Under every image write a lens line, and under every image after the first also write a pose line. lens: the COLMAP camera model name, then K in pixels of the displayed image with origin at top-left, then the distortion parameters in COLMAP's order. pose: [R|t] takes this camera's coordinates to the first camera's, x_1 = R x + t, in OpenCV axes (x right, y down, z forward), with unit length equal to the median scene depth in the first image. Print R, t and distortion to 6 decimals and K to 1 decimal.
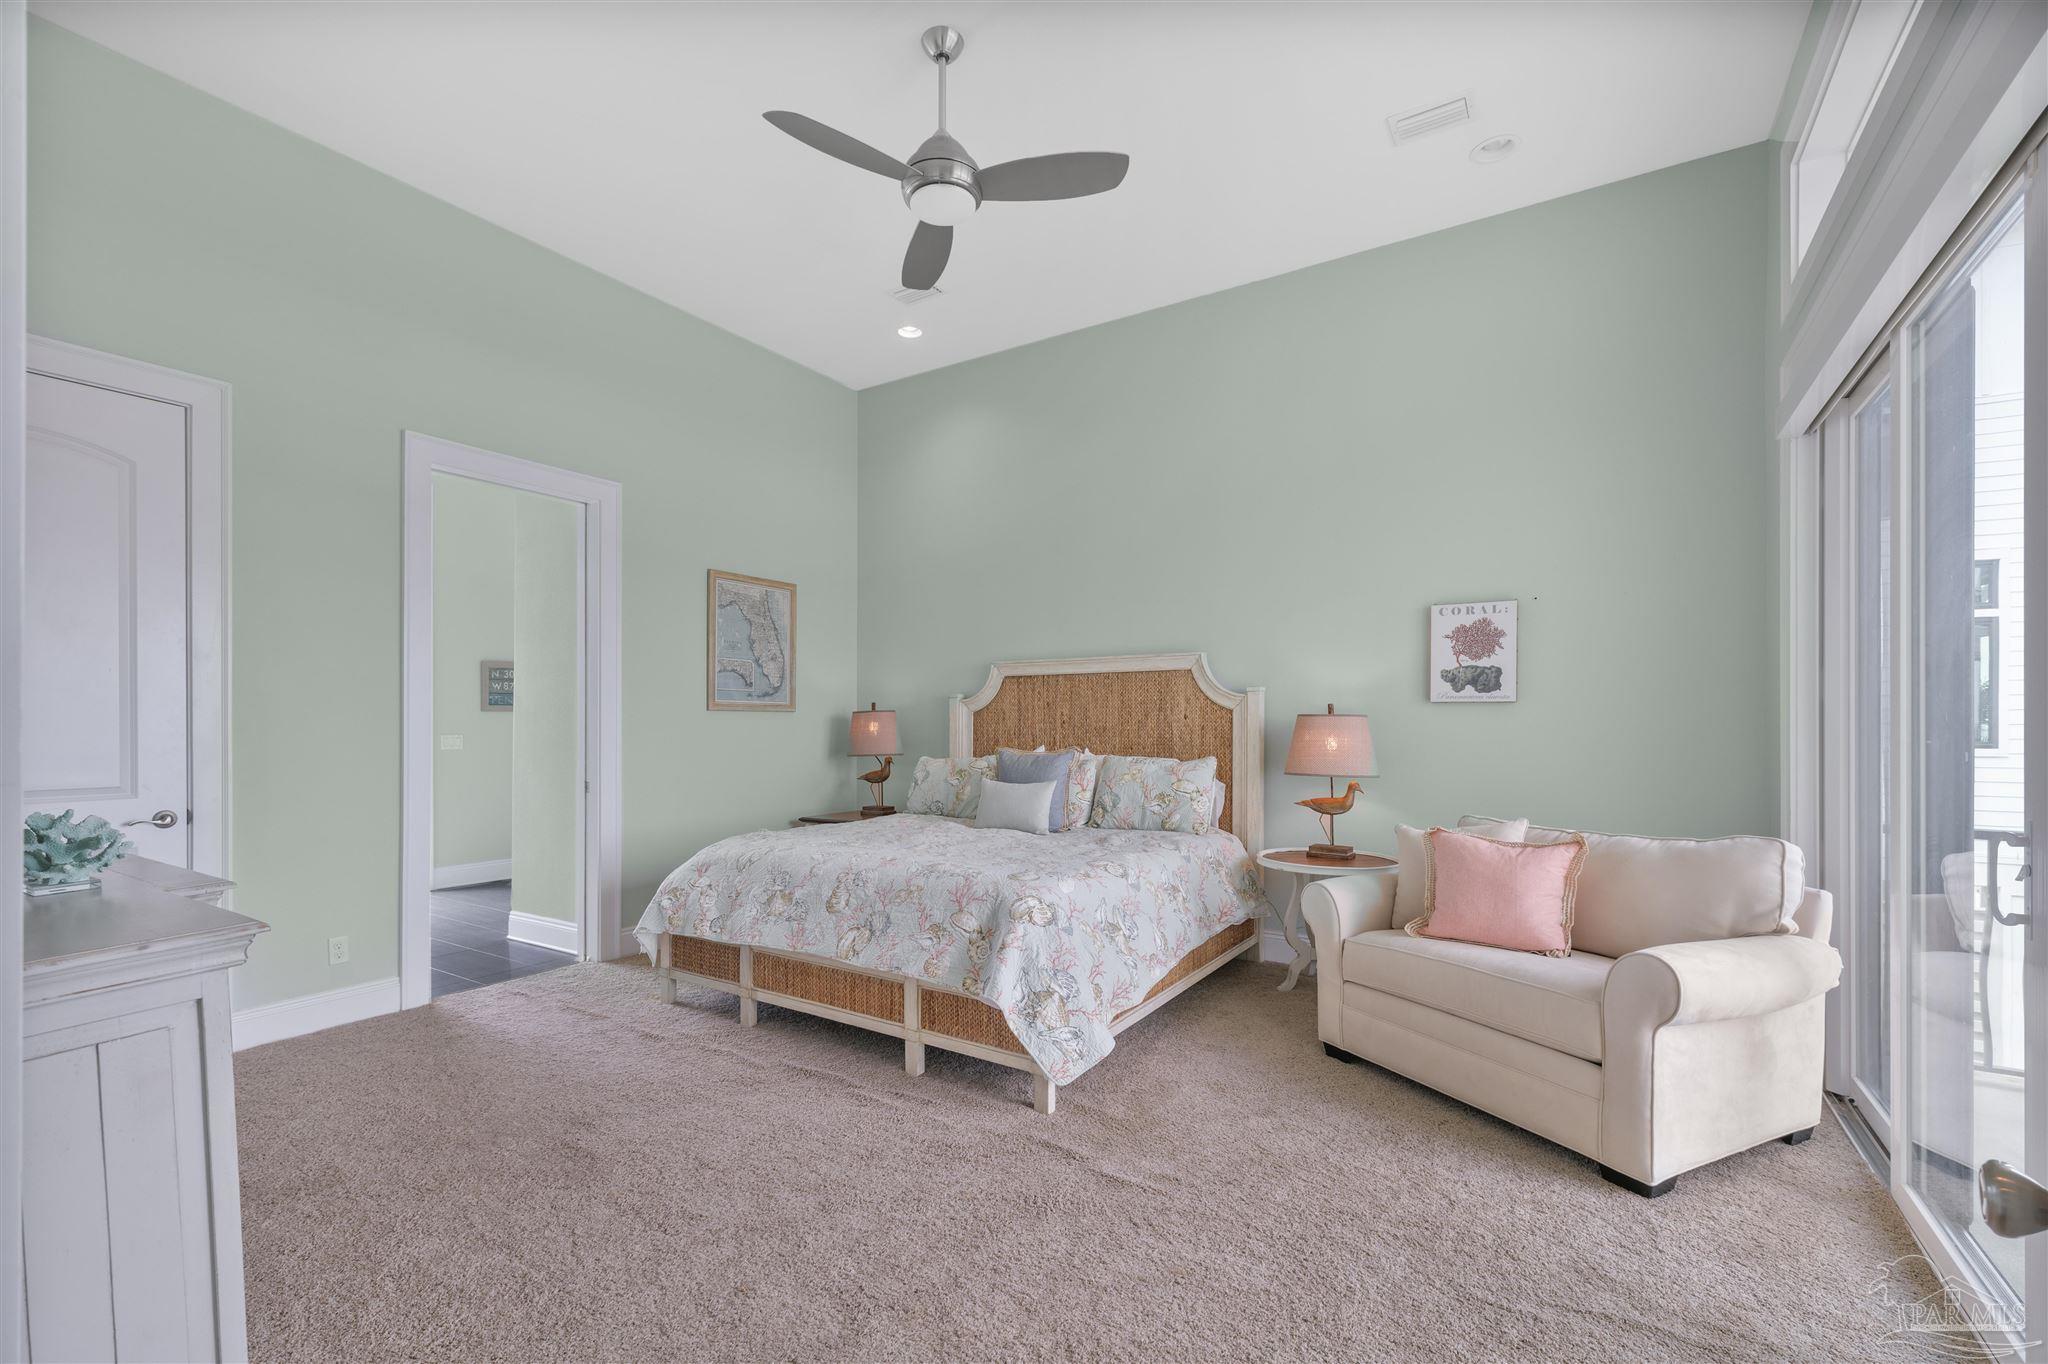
lens RADIAL K [[879.5, 0, 1003.2], [0, 879.5, 724.3], [0, 0, 1]] dist [0.028856, 0.000271]
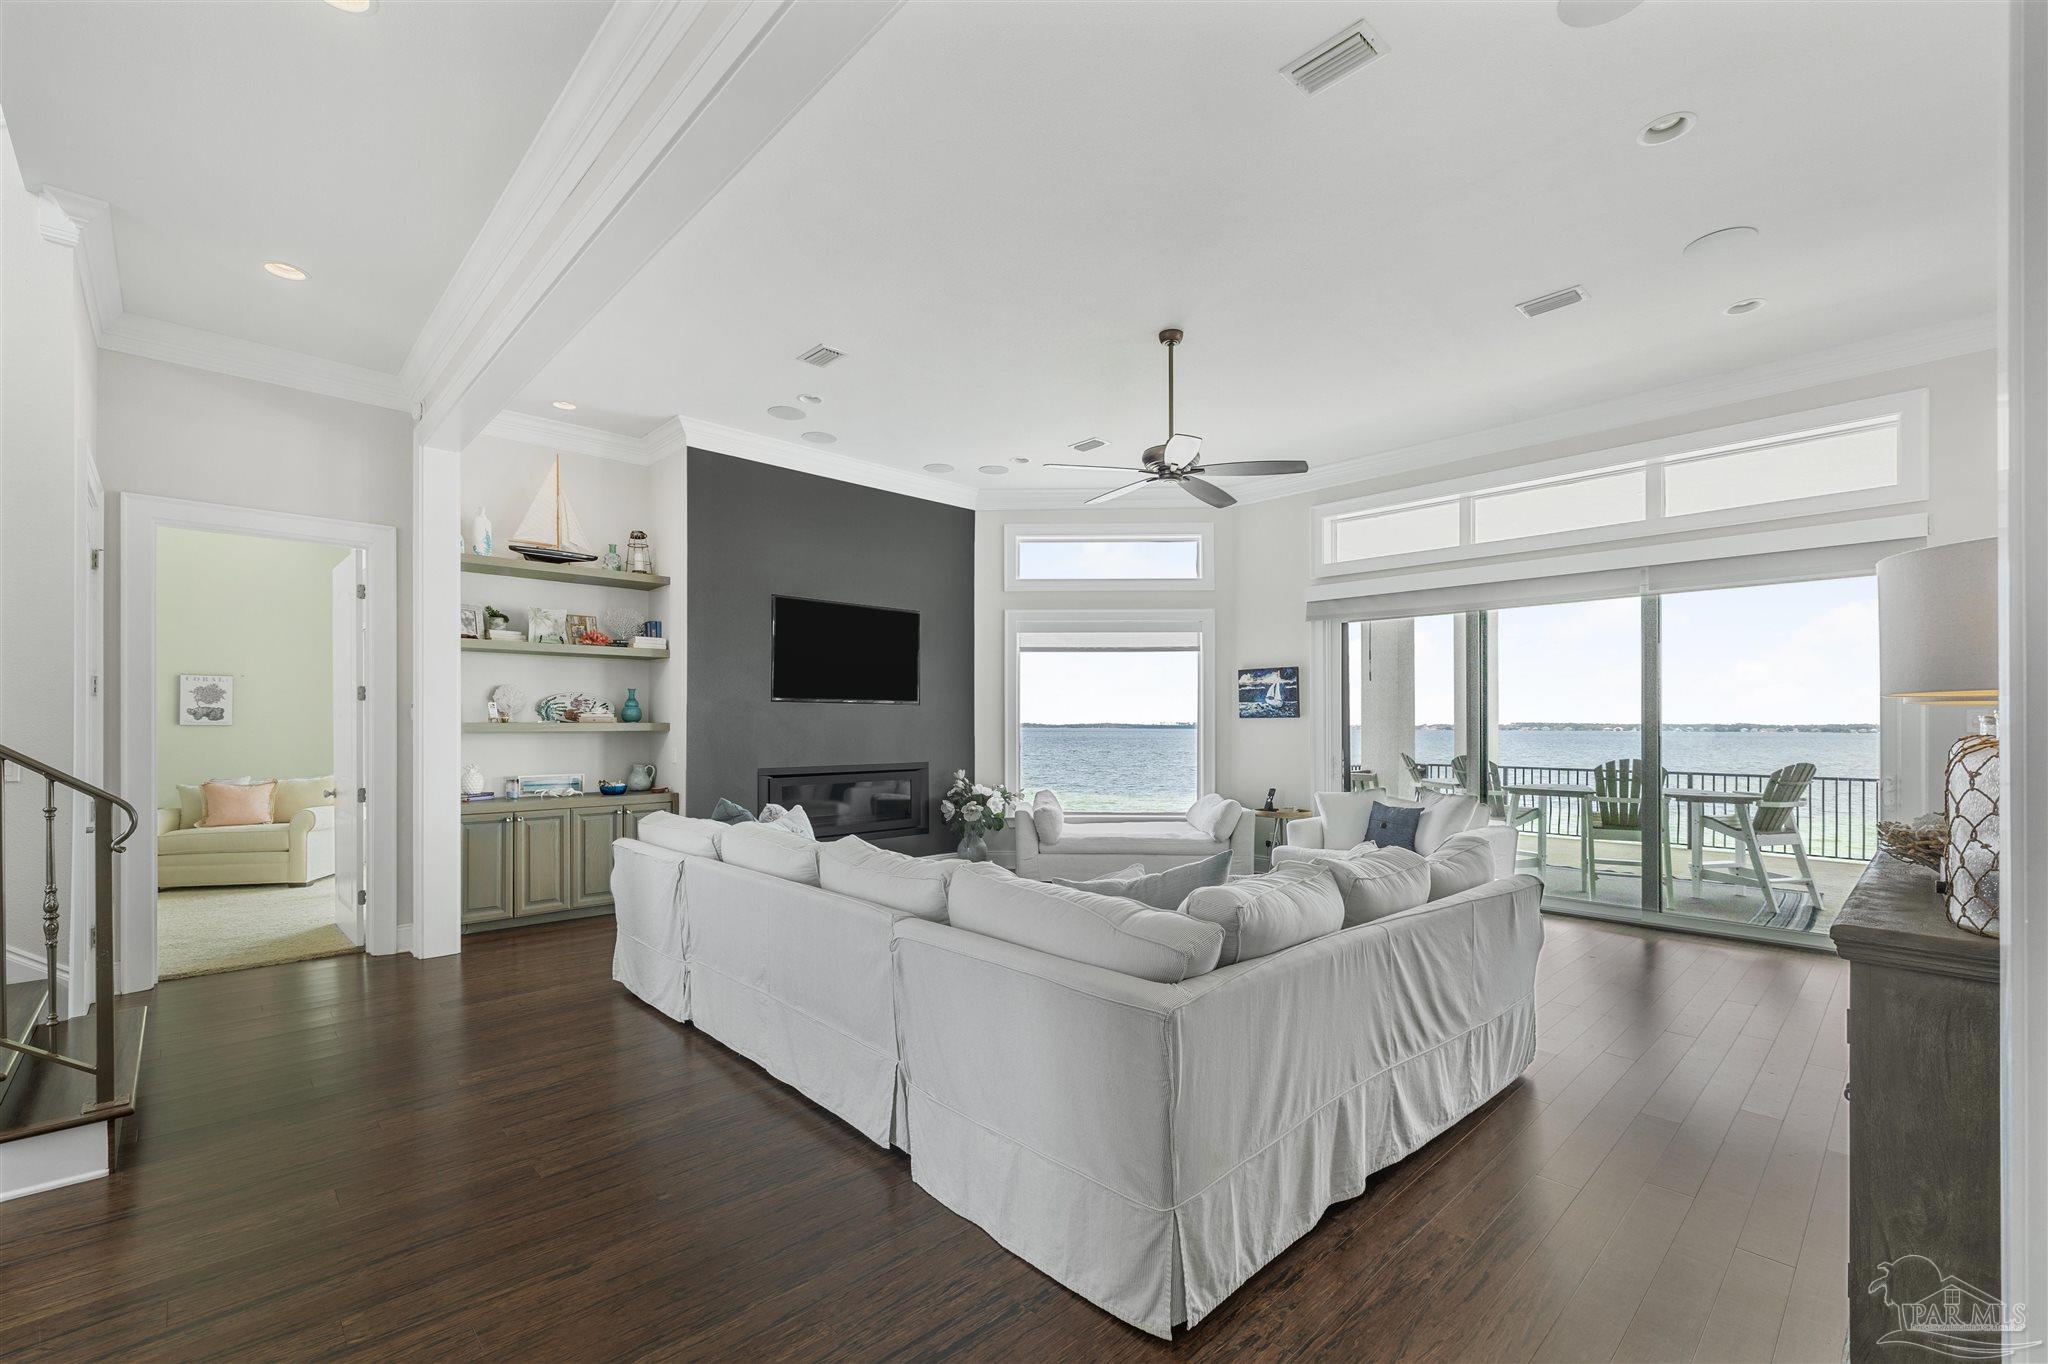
lens RADIAL K [[879.5, 0, 1017.5], [0, 879.5, 717.8], [0, 0, 1]] dist [0.028856, 0.000271]
pose [[0.233763, 0.006197, 0.972274, -1.009846], [0.003156, 0.999970, -0.007132, -0.021071], [-0.972288, 0.004735, 0.233736, -1.244052]]
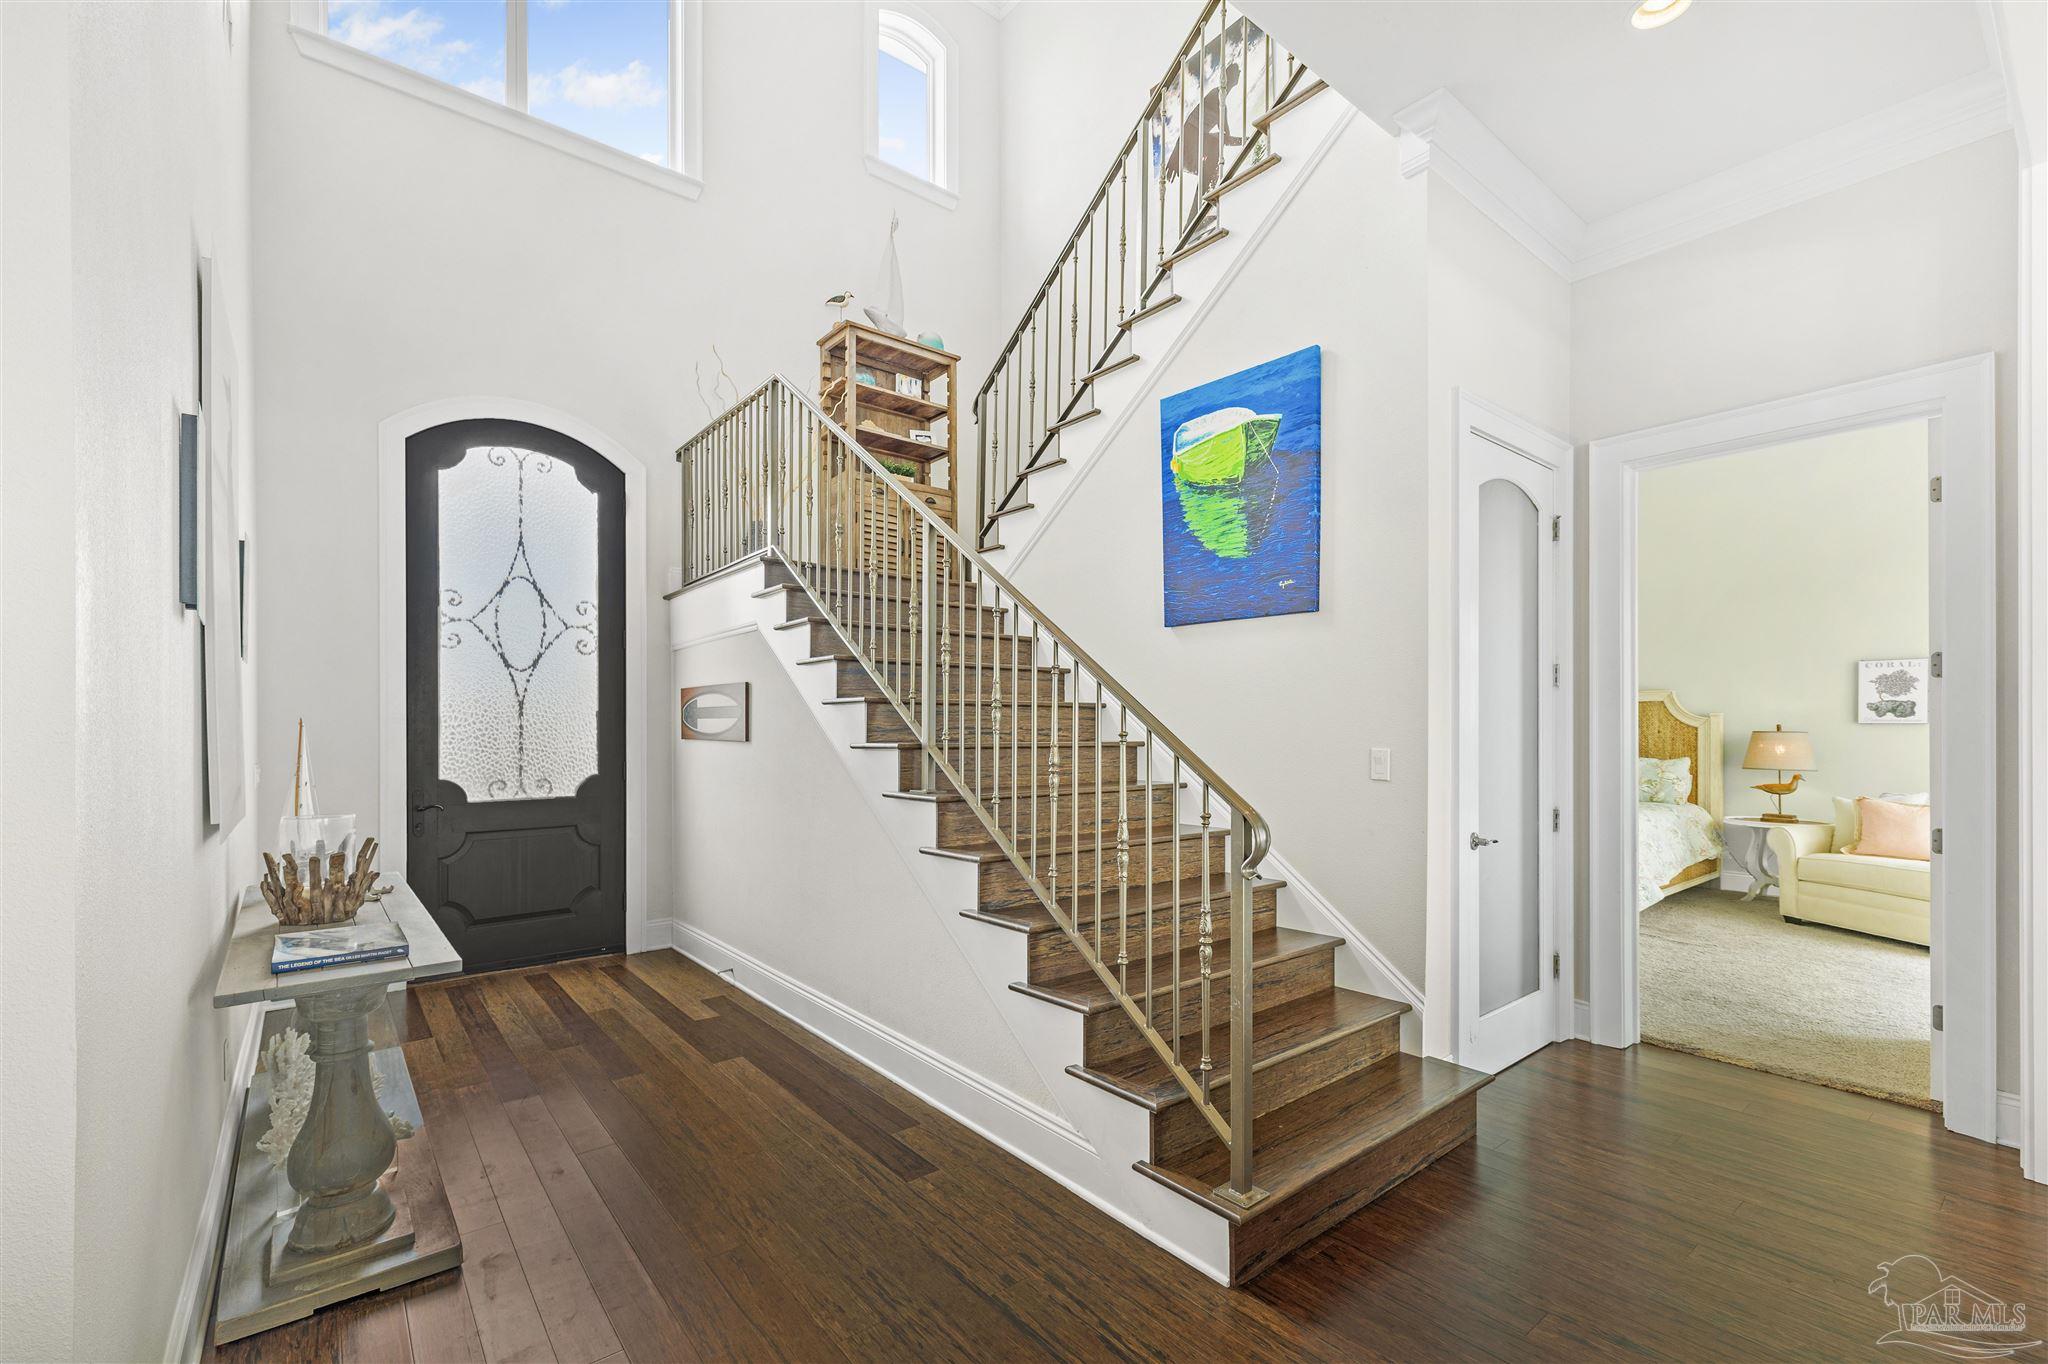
lens RADIAL K [[879.5, 0, 1036.1], [0, 879.5, 732.0], [0, 0, 1]] dist [0.028856, 0.000271]
pose [[0.958871, -0.000888, -0.283841, -0.464583], [0.001665, 0.999995, 0.002498, -0.016087], [0.283838, -0.002868, 0.958868, -0.950244]]
